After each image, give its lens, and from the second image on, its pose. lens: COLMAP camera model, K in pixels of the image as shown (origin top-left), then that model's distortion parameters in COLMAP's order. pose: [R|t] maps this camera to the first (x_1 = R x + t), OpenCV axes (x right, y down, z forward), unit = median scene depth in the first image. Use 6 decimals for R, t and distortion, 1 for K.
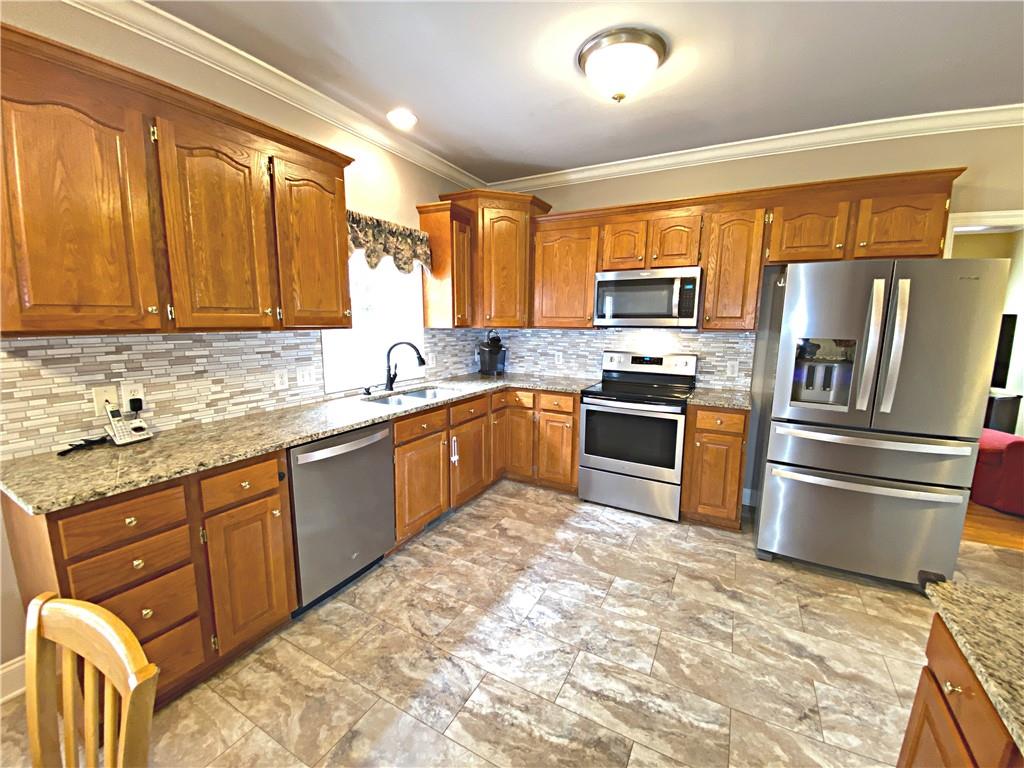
lens RADIAL K [[411.3, 0, 512.5], [0, 411.3, 381.5], [0, 0, 1]] dist [0.022948, -0.023310]
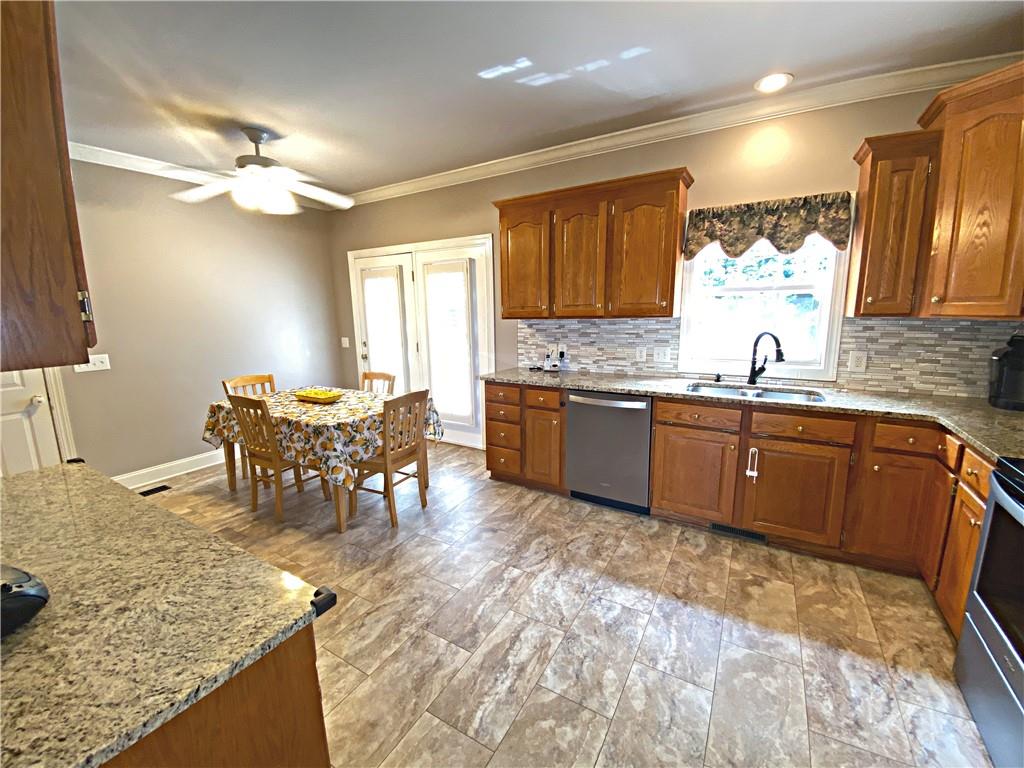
lens RADIAL K [[411.3, 0, 512.5], [0, 411.3, 381.5], [0, 0, 1]] dist [0.022948, -0.023310]
pose [[-0.039619, 0.157404, -0.986739, 0.701490], [-0.133298, 0.977856, 0.161339, -0.068487], [0.990284, 0.137922, -0.017760, 0.522343]]
